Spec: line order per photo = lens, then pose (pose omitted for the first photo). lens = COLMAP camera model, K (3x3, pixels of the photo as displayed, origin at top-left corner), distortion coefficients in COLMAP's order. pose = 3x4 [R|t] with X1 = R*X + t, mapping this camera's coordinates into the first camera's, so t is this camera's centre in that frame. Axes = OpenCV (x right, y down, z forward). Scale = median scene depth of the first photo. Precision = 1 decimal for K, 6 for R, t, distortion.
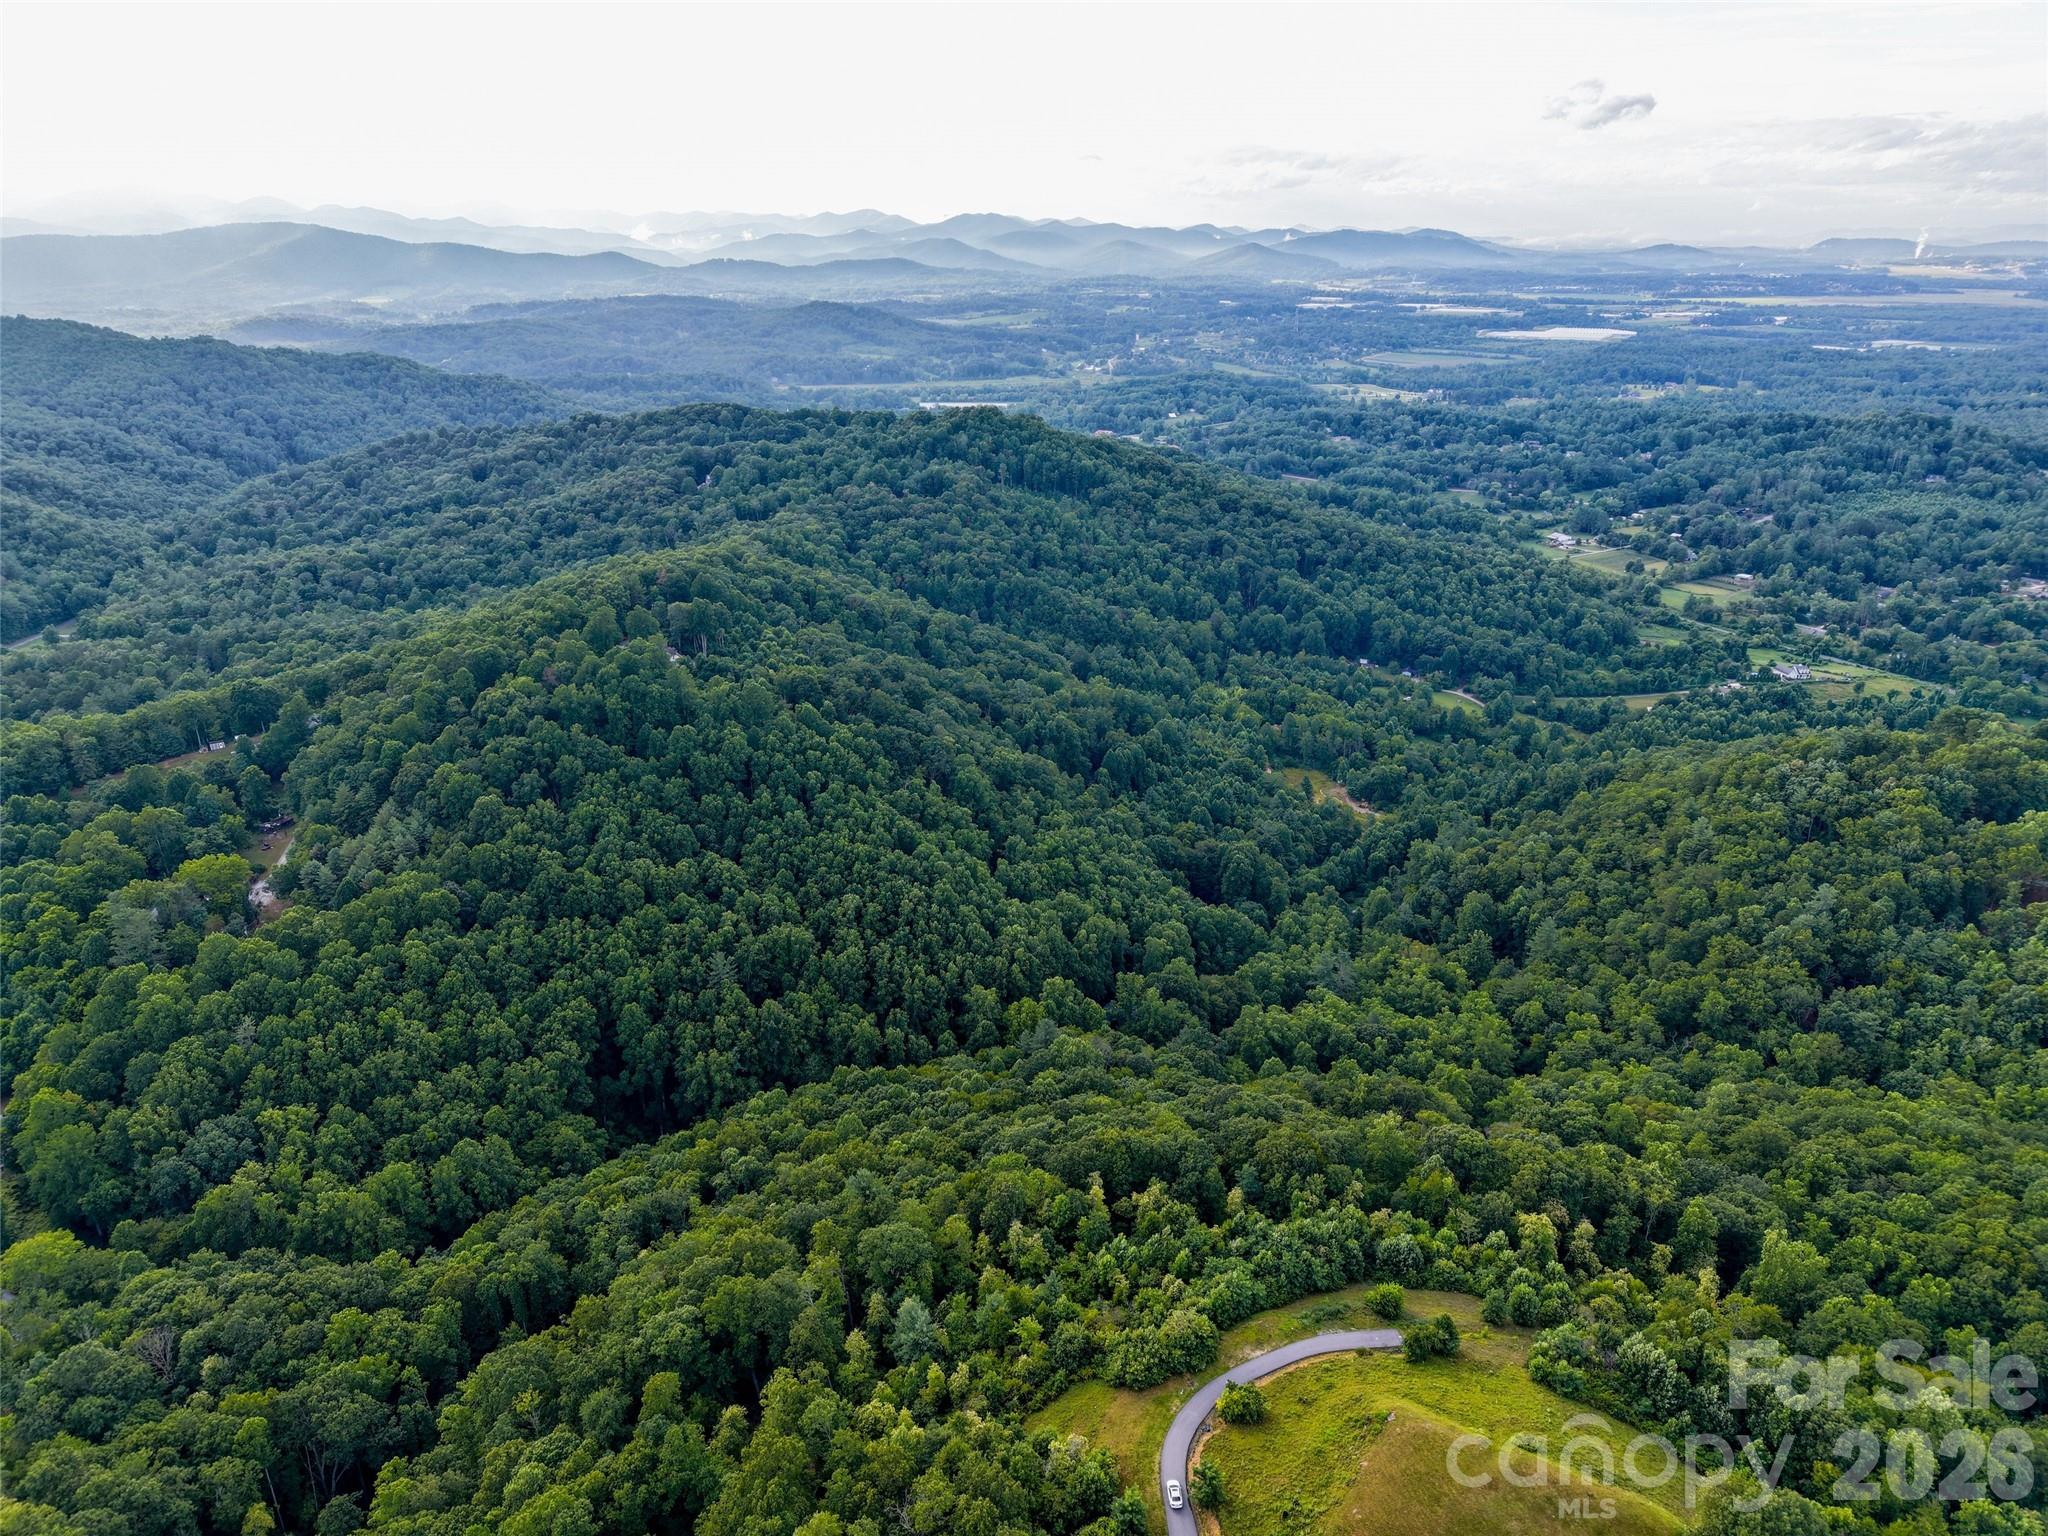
lens RADIAL K [[1365.4, 0, 1024.4], [0, 1365.4, 775.3], [0, 0, 1]] dist [0.031757, -0.033991]
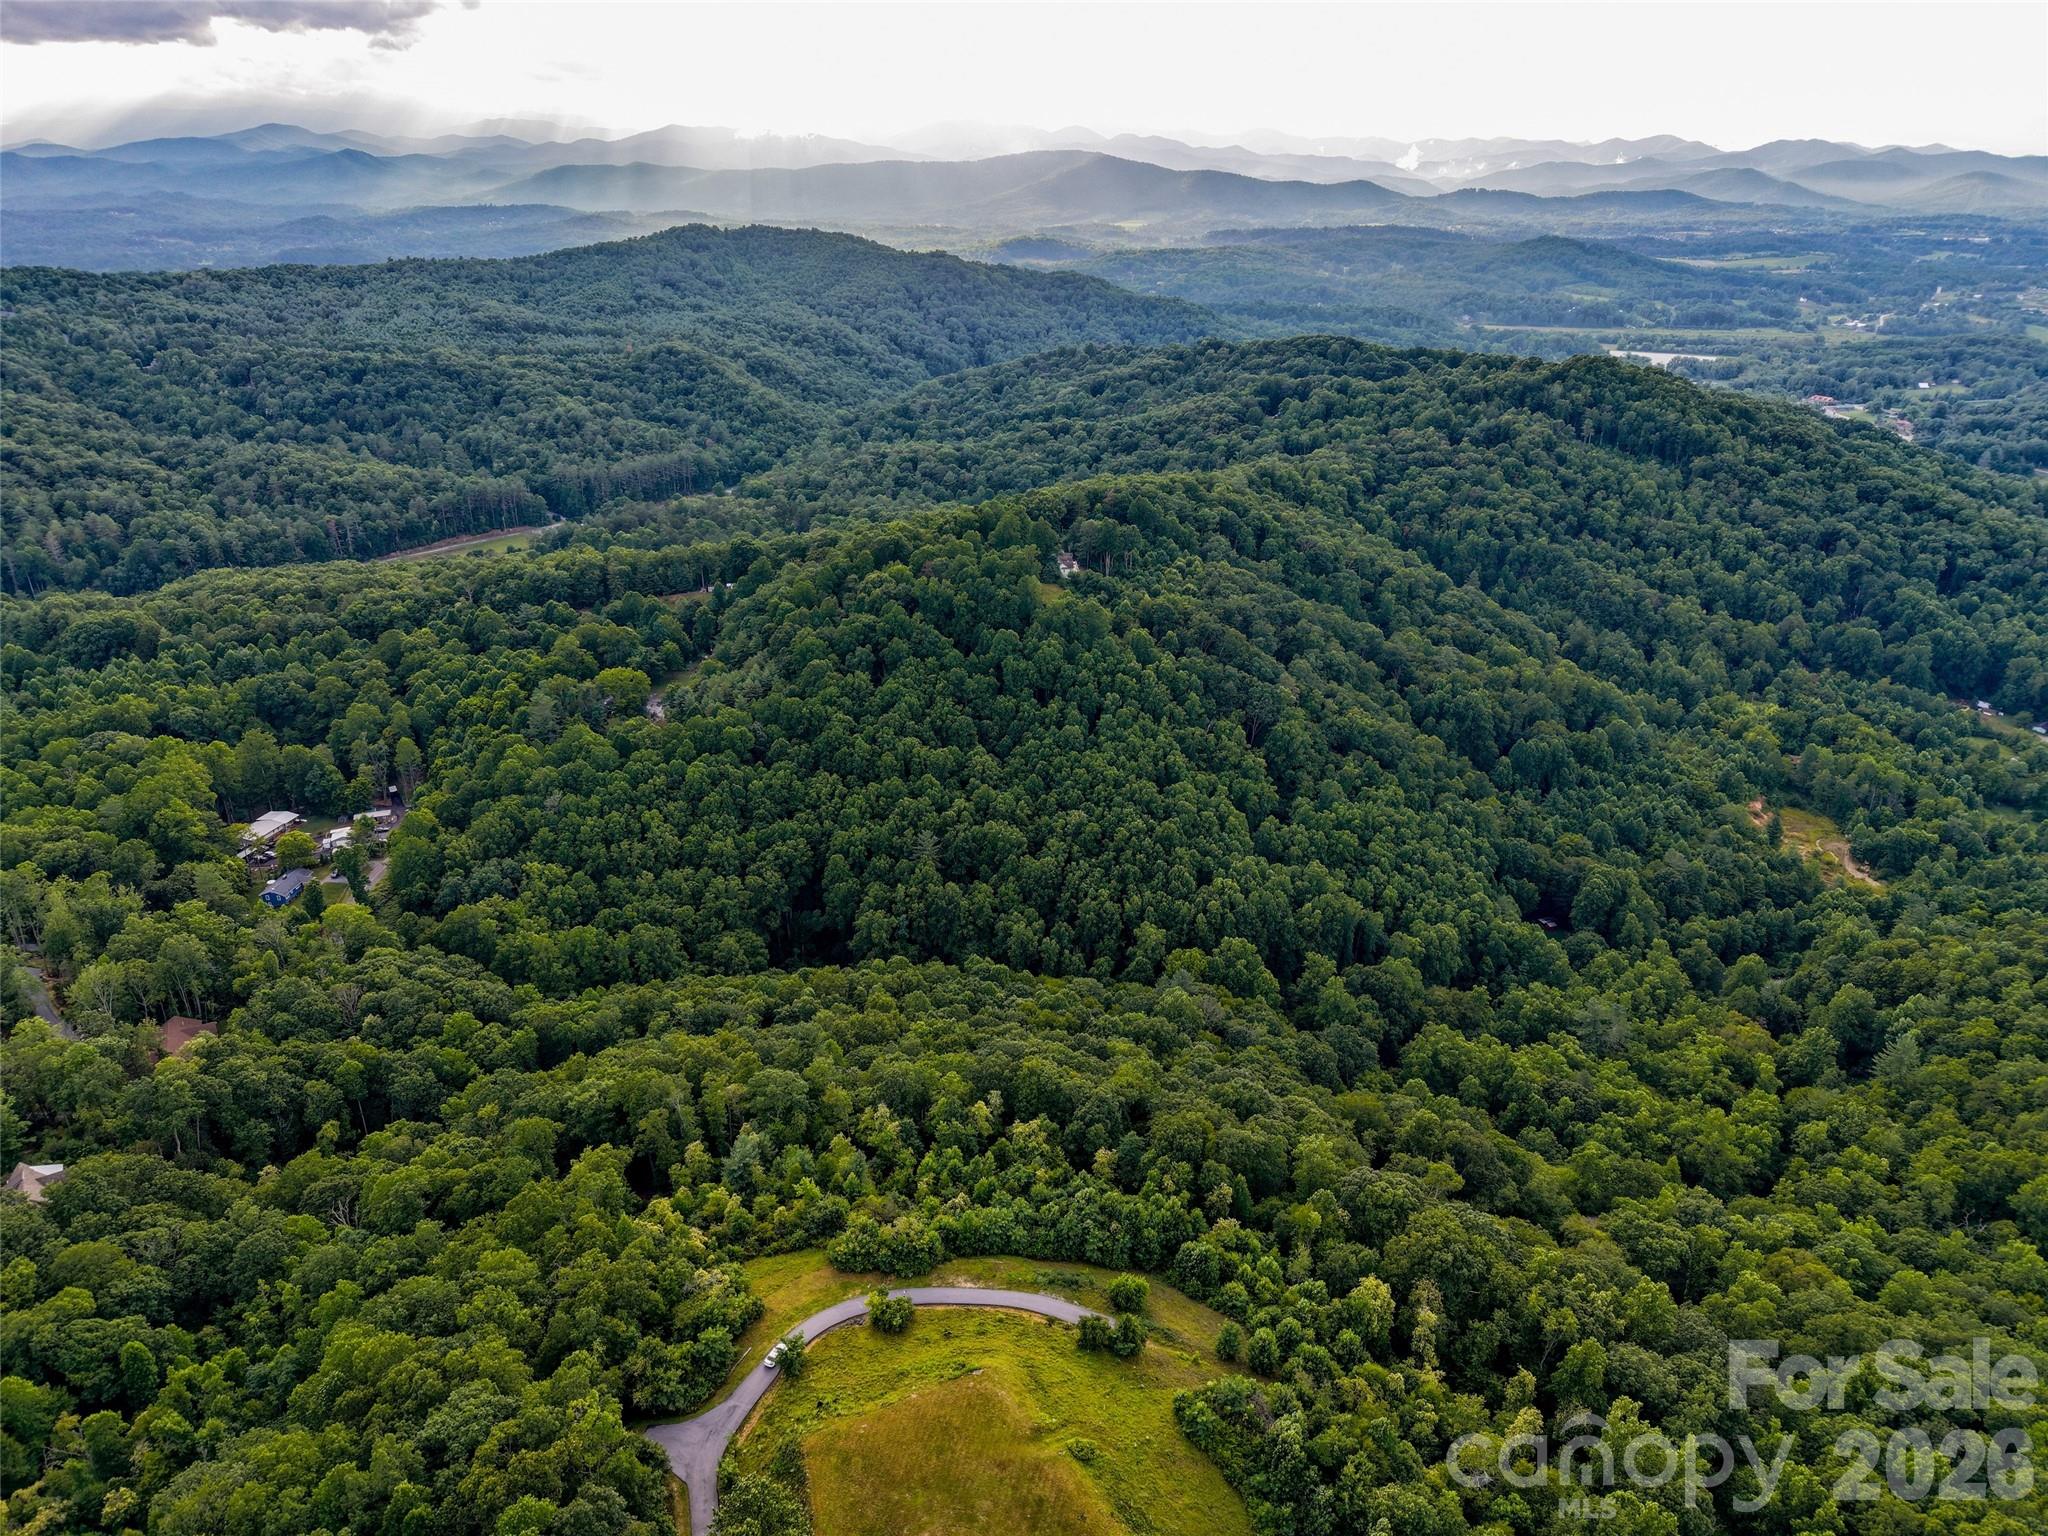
lens RADIAL K [[1365.4, 0, 1027.9], [0, 1365.4, 778.3], [0, 0, 1]] dist [0.031757, -0.033991]
pose [[0.872163, 0.206175, -0.443649, 0.262393], [-0.185435, 0.978508, 0.090195, -0.020661], [0.452710, 0.003603, 0.891651, 0.050926]]
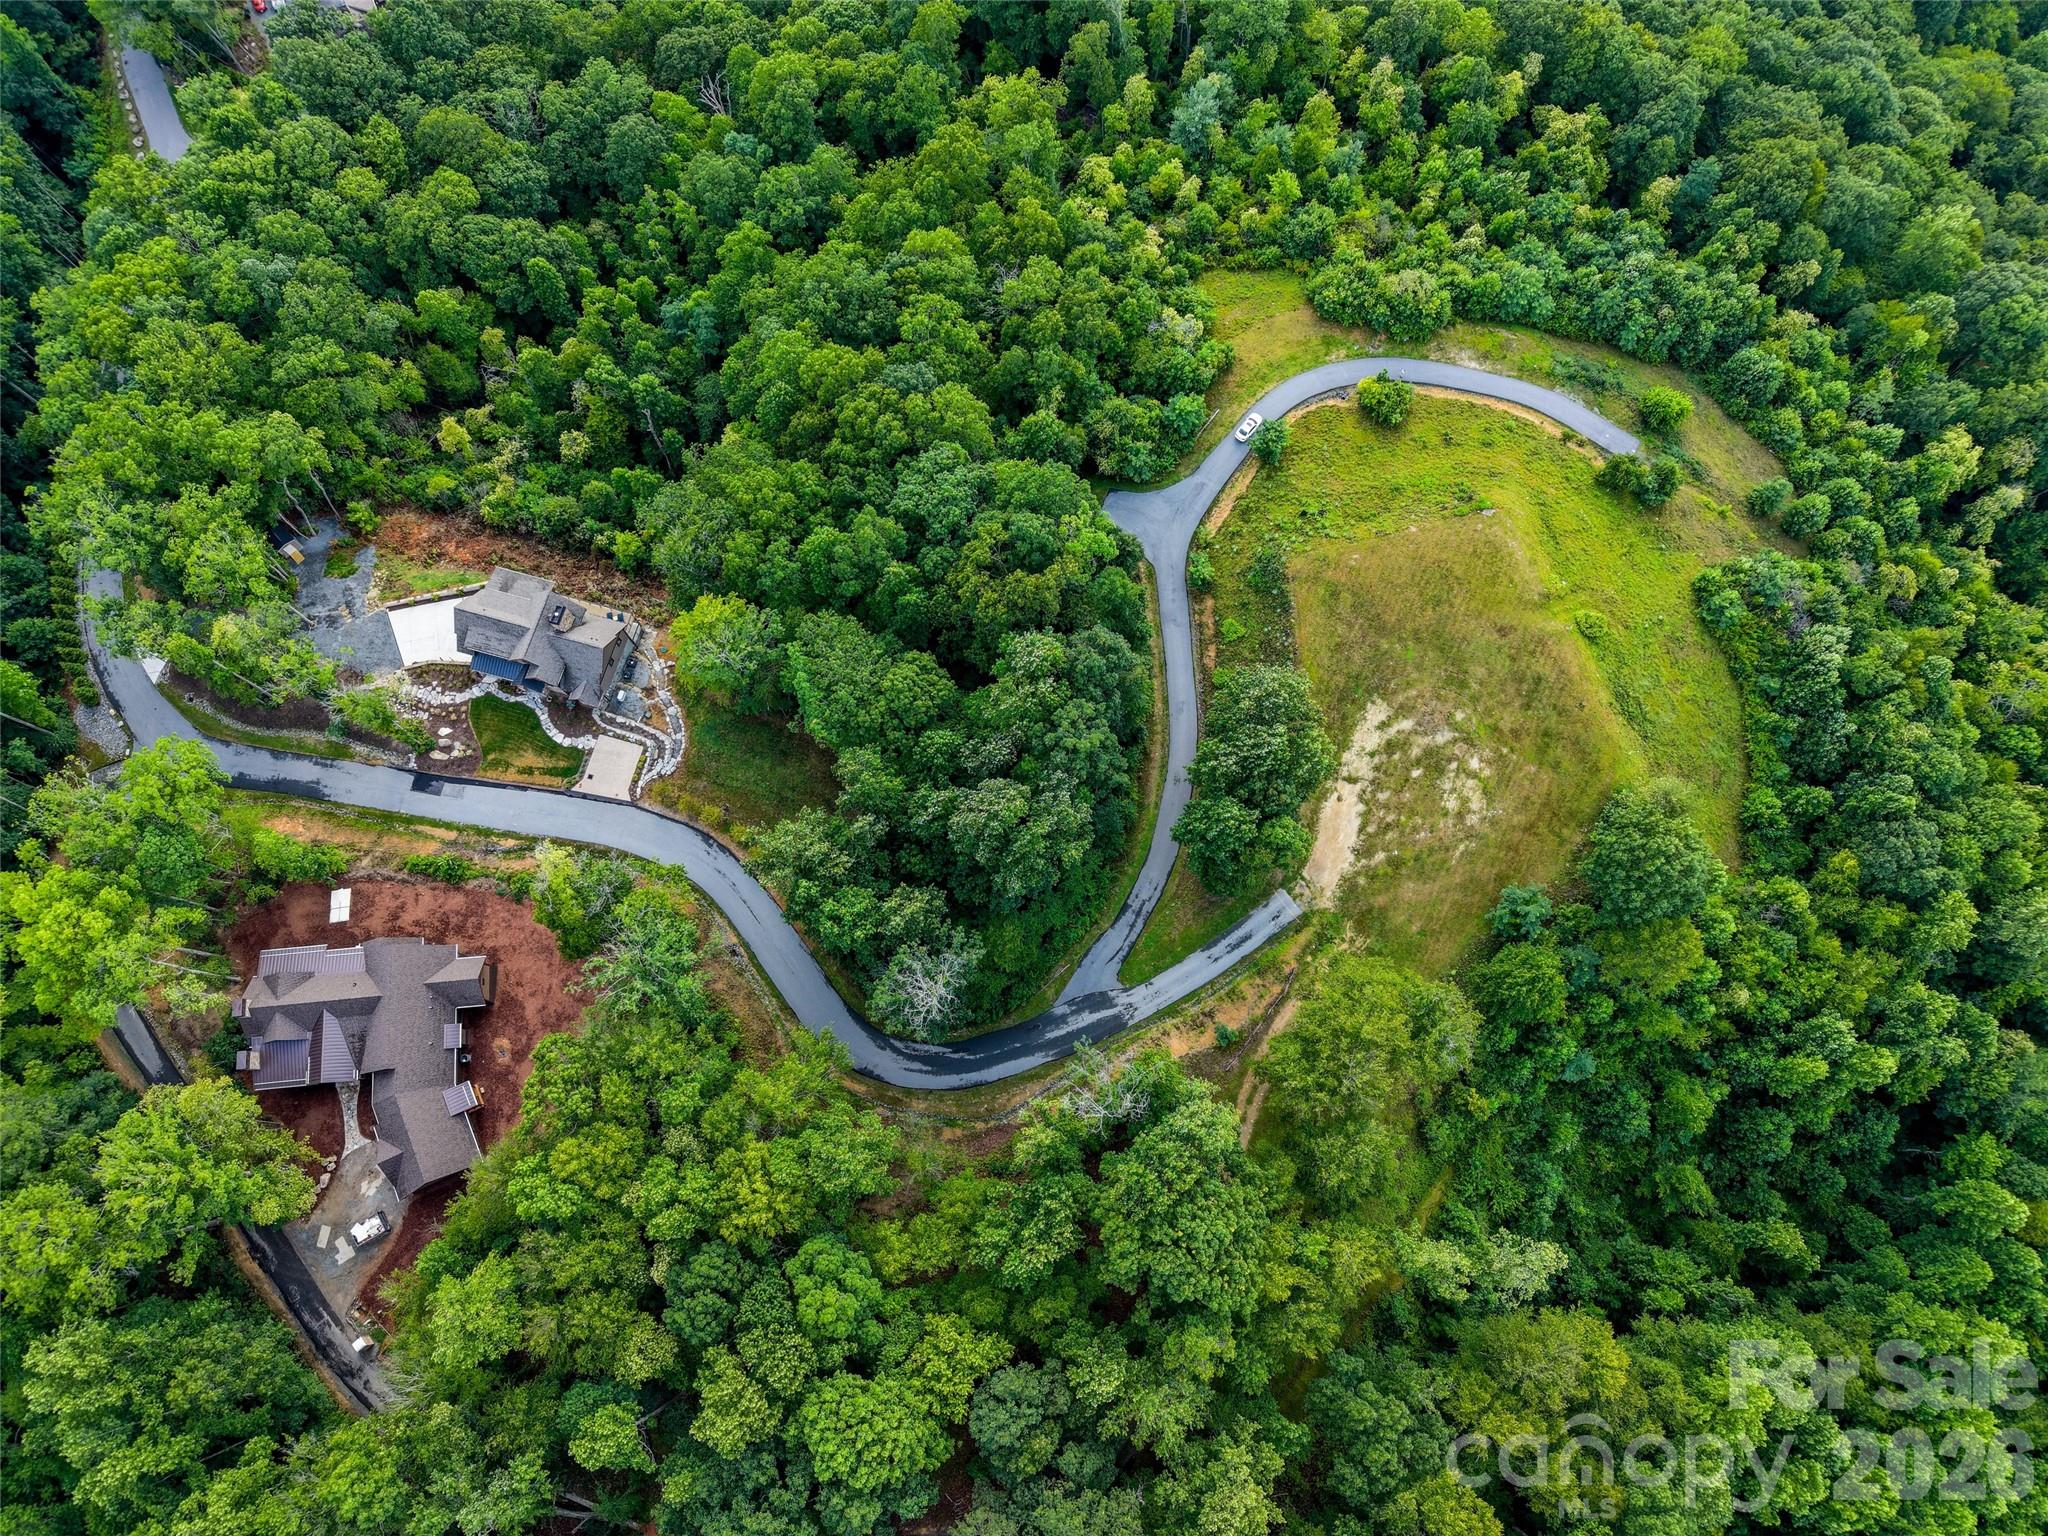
lens RADIAL K [[1365.4, 0, 1035.0], [0, 1365.4, 767.2], [0, 0, 1]] dist [0.031757, -0.033991]
pose [[0.751471, 0.638781, -0.165078, 0.119969], [-0.240115, 0.497839, 0.833367, -0.043707], [0.614521, -0.586614, 0.527492, 0.108348]]
